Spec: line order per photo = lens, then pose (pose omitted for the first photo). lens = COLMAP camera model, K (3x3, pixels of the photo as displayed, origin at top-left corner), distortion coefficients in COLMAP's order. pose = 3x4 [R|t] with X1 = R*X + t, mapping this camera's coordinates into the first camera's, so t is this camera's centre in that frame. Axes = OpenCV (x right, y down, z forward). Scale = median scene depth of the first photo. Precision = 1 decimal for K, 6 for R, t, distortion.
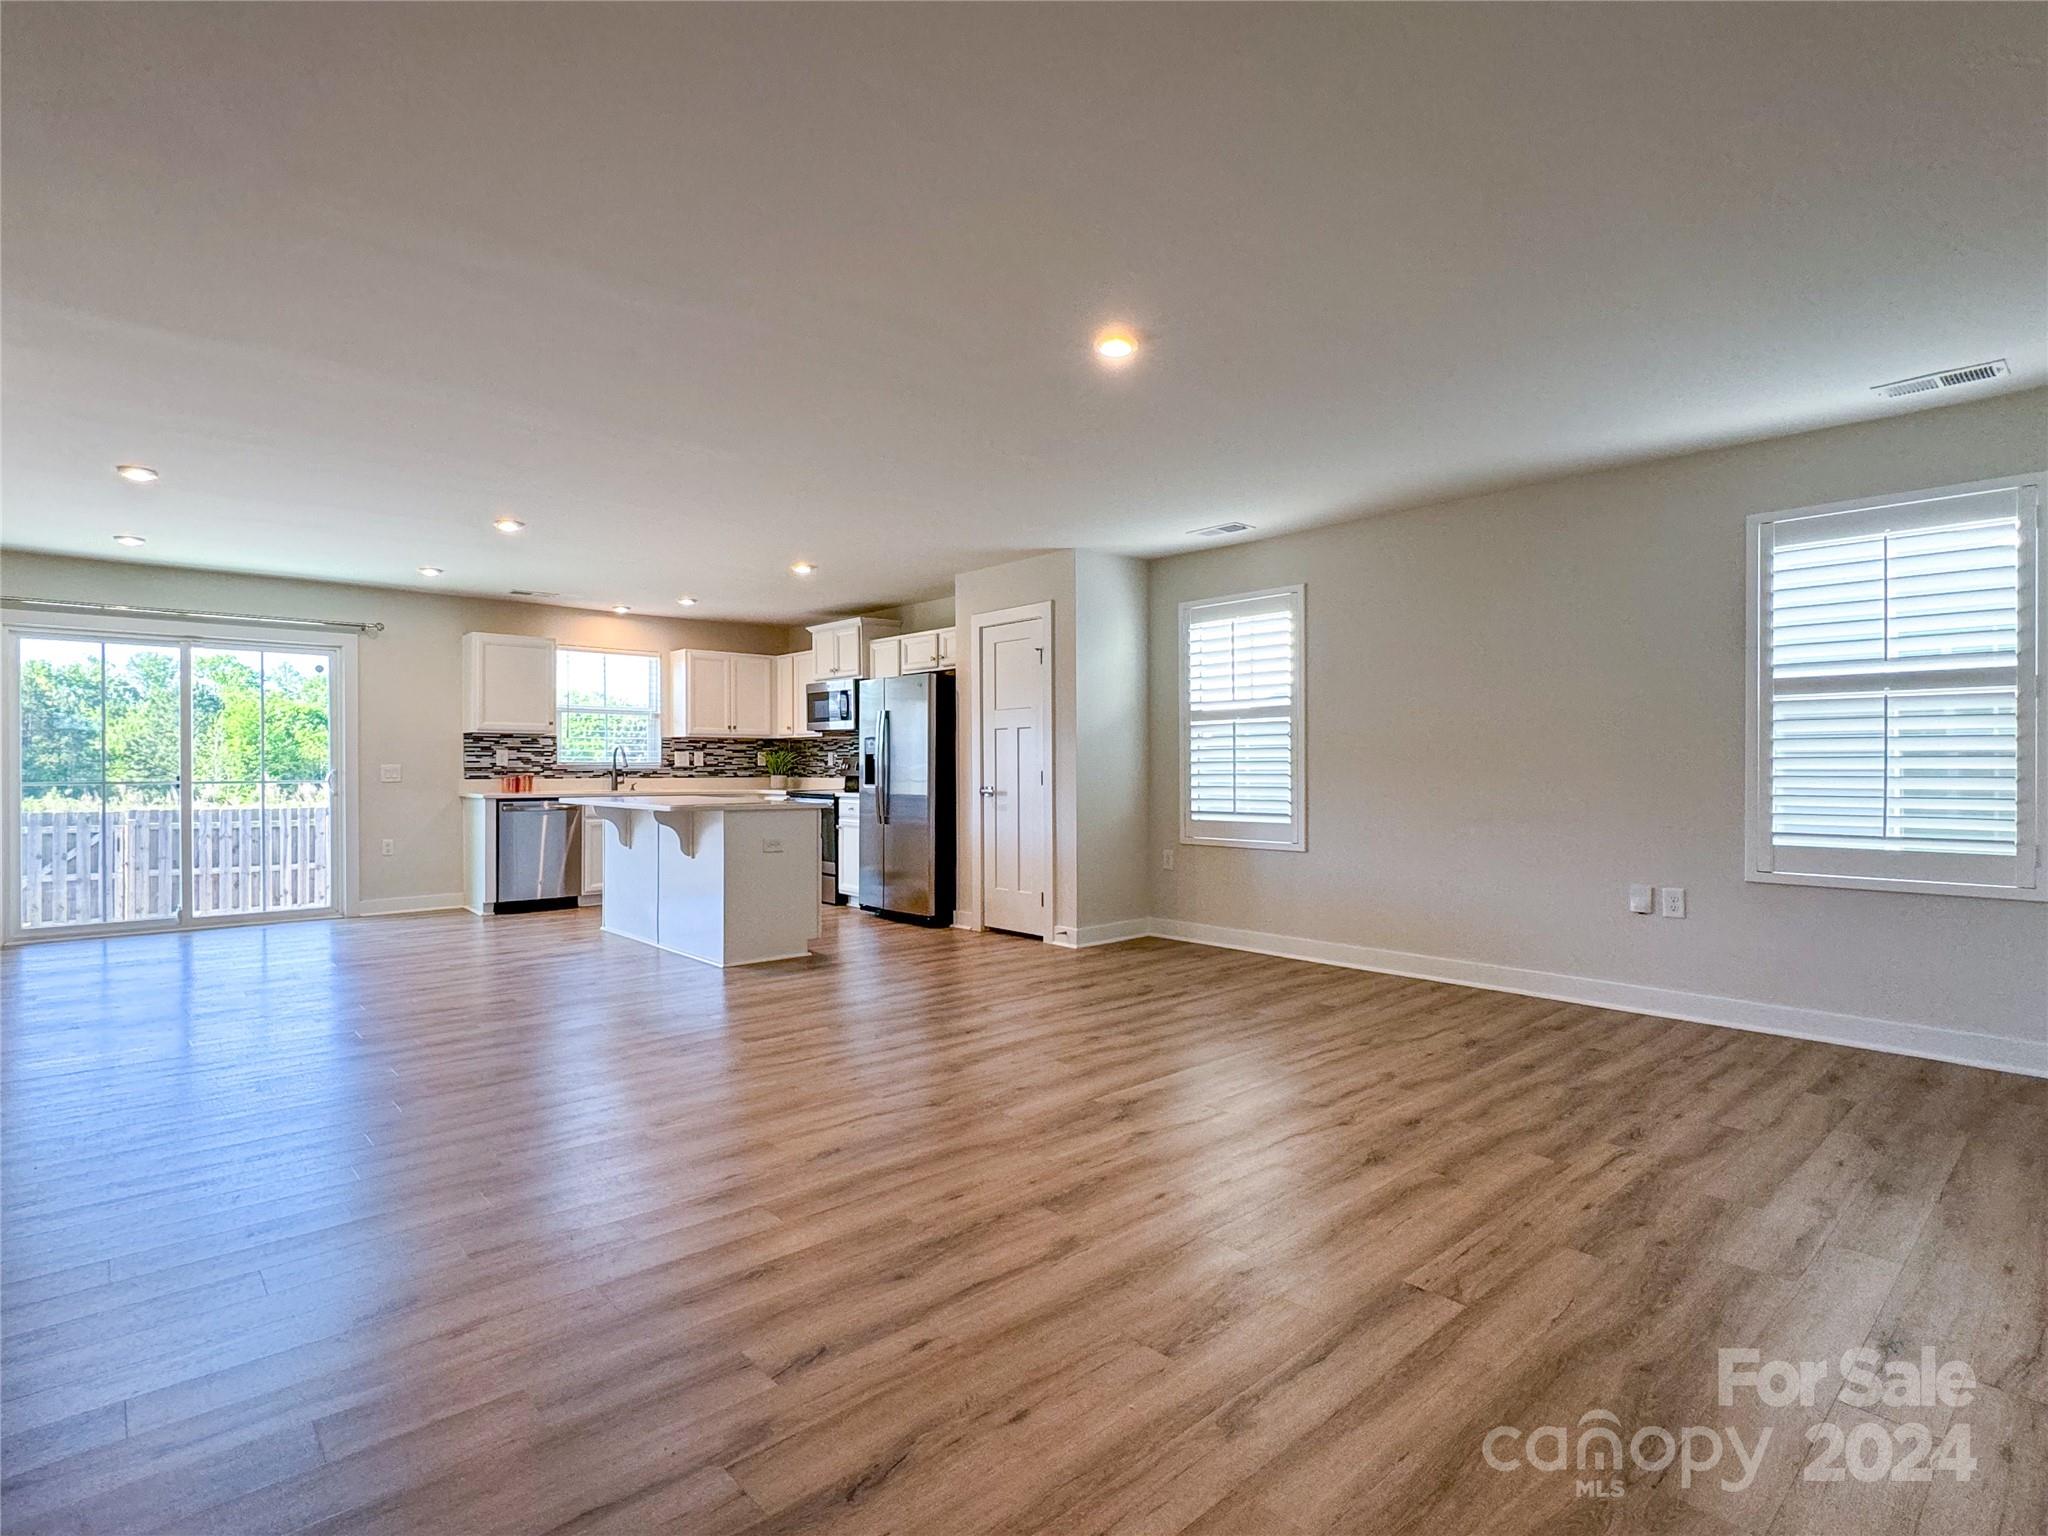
lens RADIAL K [[1027.9, 0, 1024.7], [0, 1027.9, 774.0], [0, 0, 1]] dist [-0.002868, 0.000586]
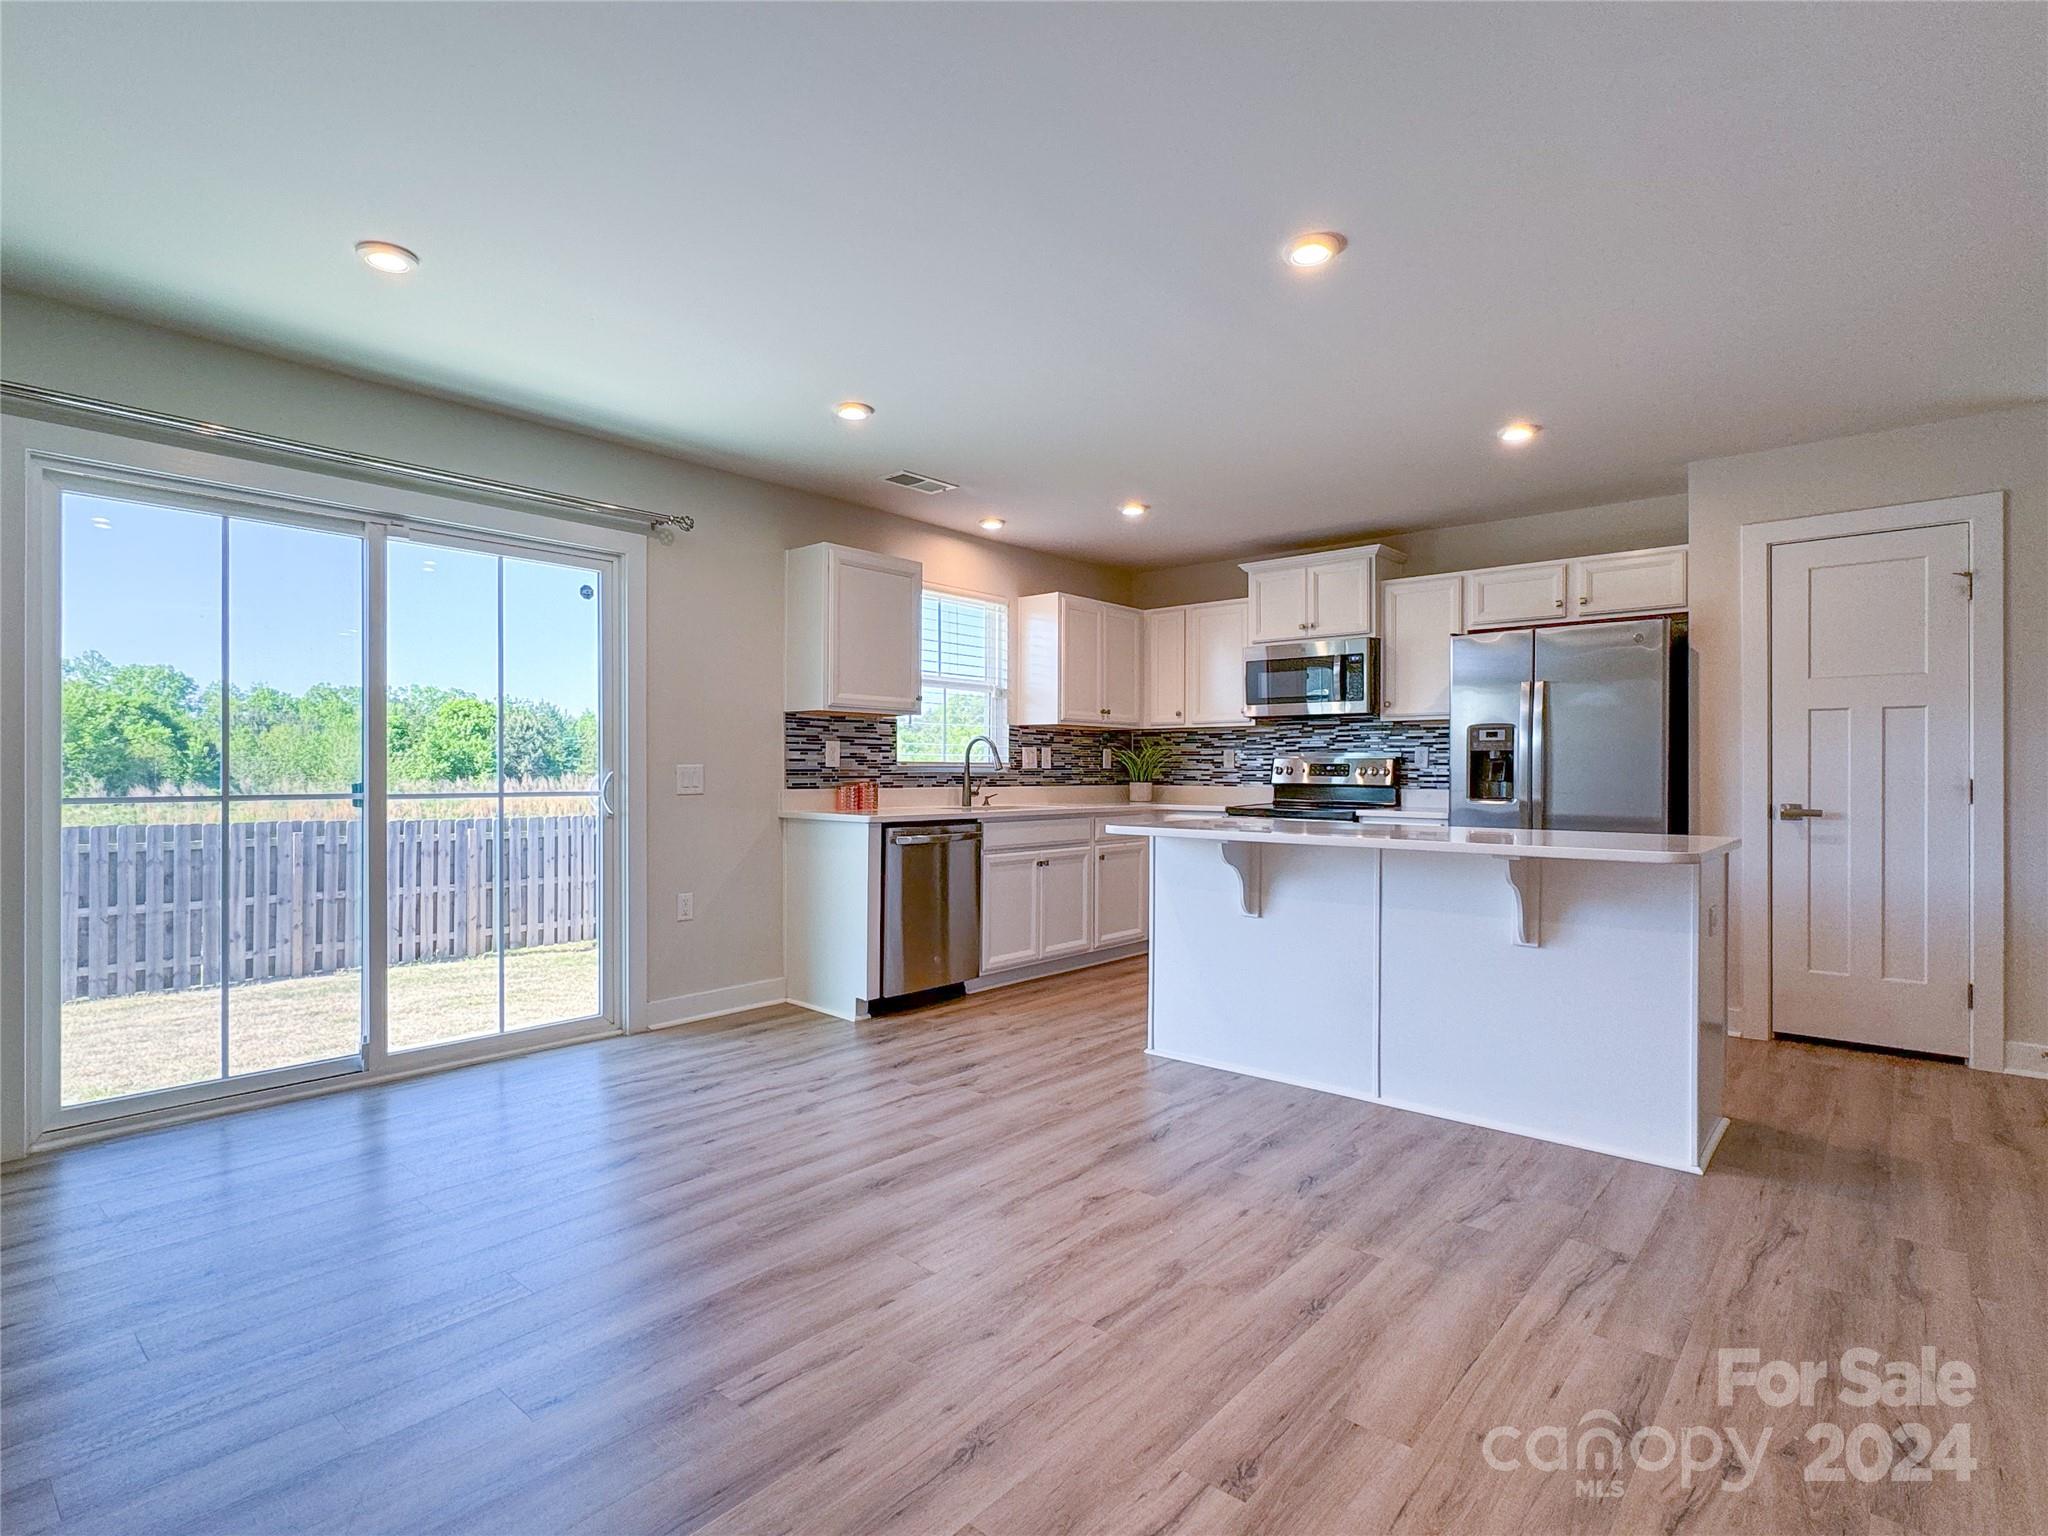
lens RADIAL K [[1027.9, 0, 1024.7], [0, 1027.9, 774.0], [0, 0, 1]] dist [-0.002868, 0.000586]
pose [[0.993053, 0.003276, 0.117621, -0.475133], [-0.002836, 0.999988, -0.003900, -0.001727], [-0.117632, 0.003540, 0.993051, 0.381606]]
